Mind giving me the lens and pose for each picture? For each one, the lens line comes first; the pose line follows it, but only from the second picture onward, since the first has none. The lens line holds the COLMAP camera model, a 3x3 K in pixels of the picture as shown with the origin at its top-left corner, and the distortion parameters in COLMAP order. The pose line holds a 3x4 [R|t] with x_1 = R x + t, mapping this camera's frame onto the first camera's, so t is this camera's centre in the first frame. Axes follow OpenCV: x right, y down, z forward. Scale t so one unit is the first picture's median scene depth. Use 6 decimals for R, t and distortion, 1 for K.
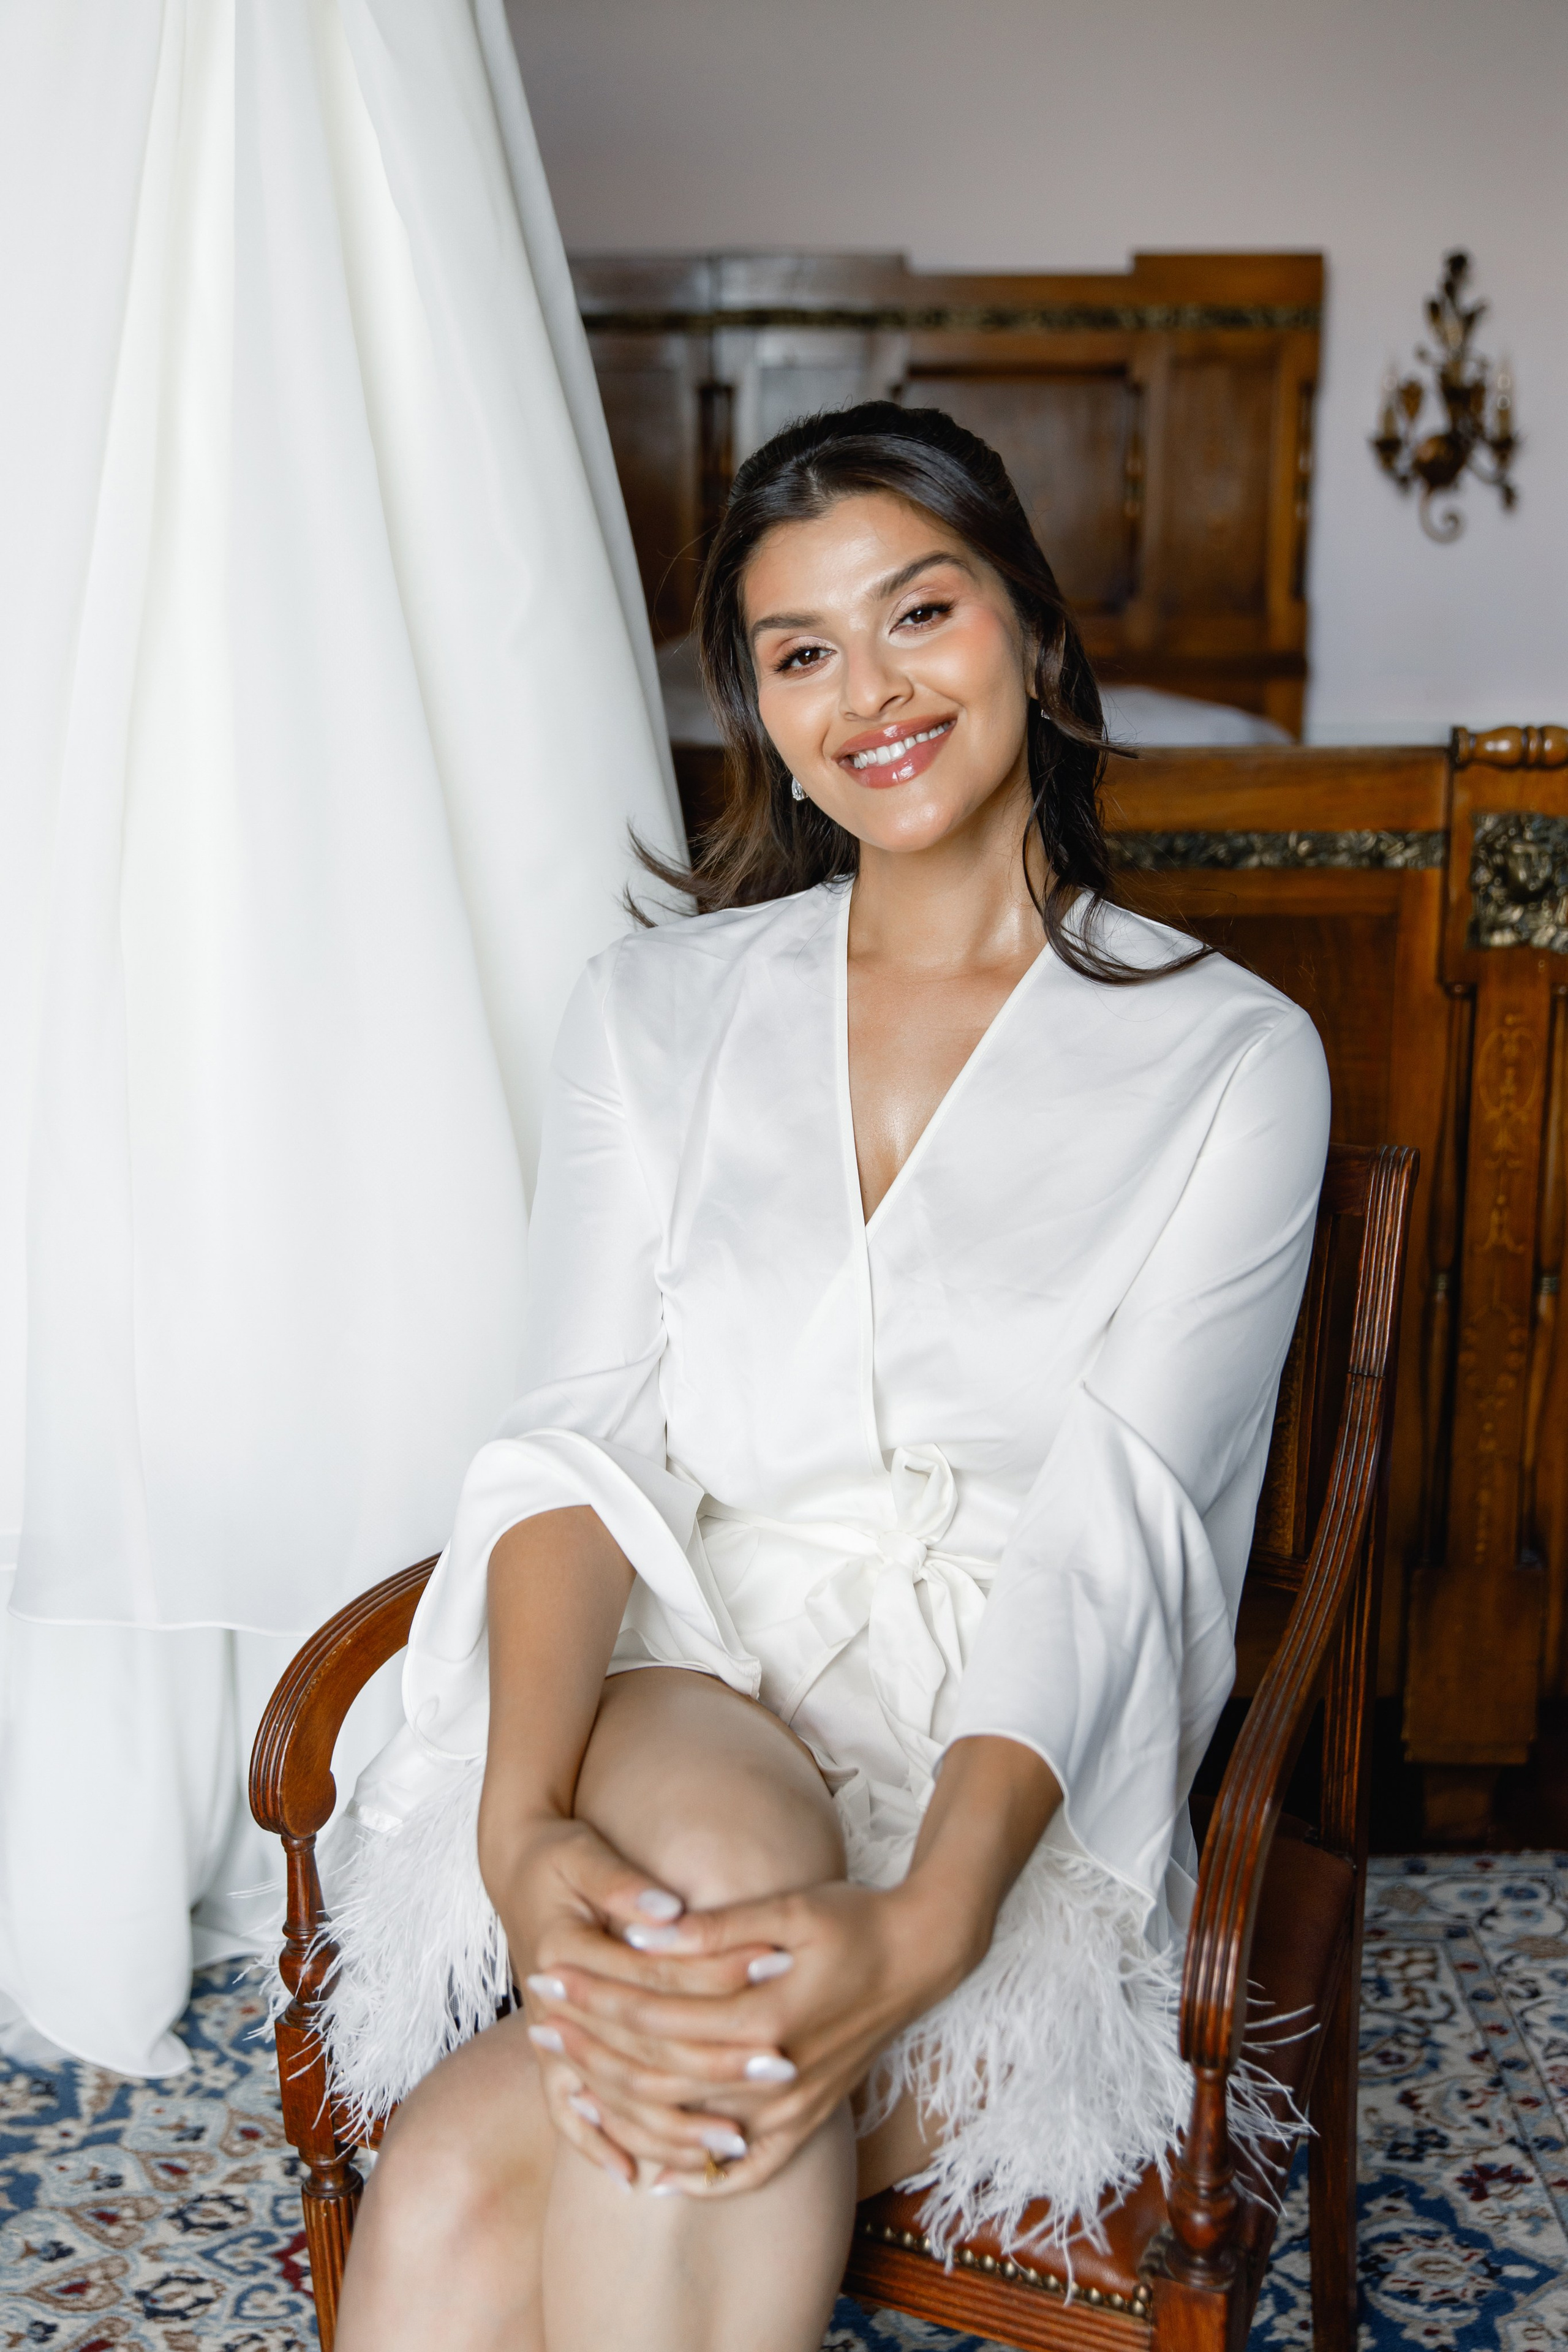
lens RADIAL K [[2667.9, 0, 779.2], [0, 2667.9, 1207.5], [0, 0, 1]] dist [-0.009988, 0.015785]
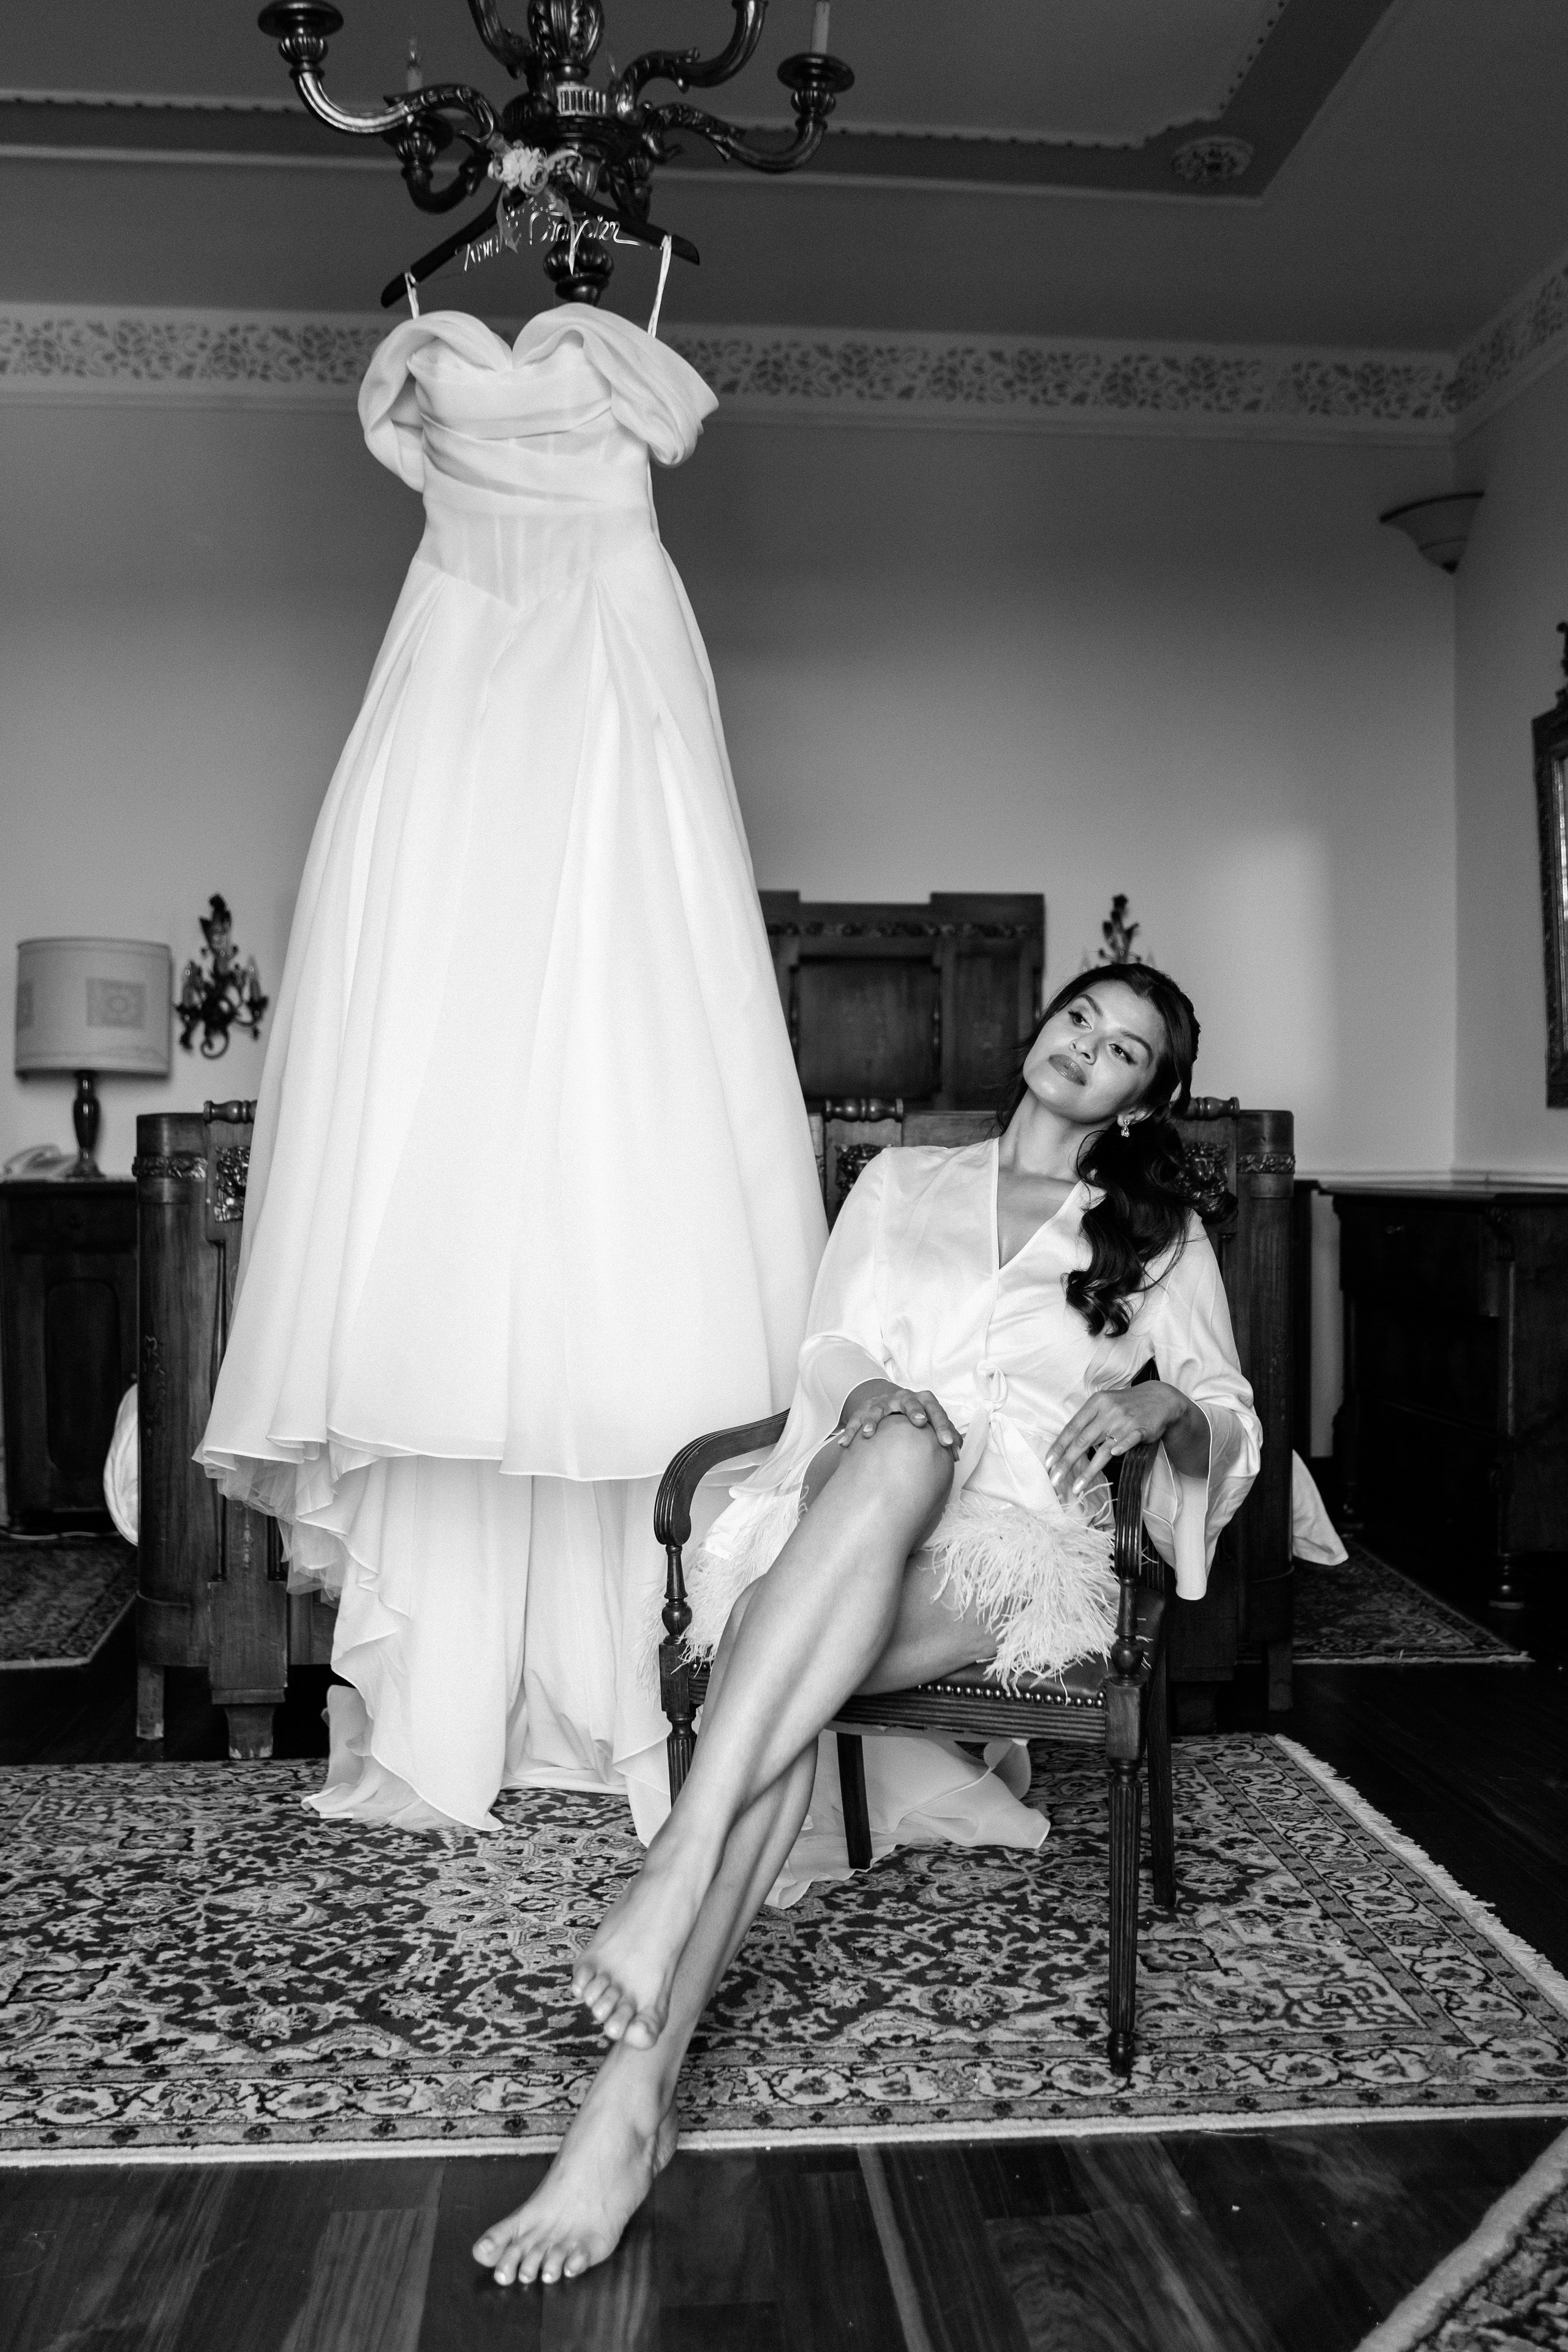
lens RADIAL K [[2058.6, 0, 784.0], [0, 2058.6, 1176.0], [0, 0, 1]] dist [-0.008800, -0.005390]
pose [[0.995353, 0.001012, 0.096288, -0.166643], [0.020964, 0.973682, -0.226945, 0.213514], [-0.093984, 0.227909, 0.969136, -0.417185]]
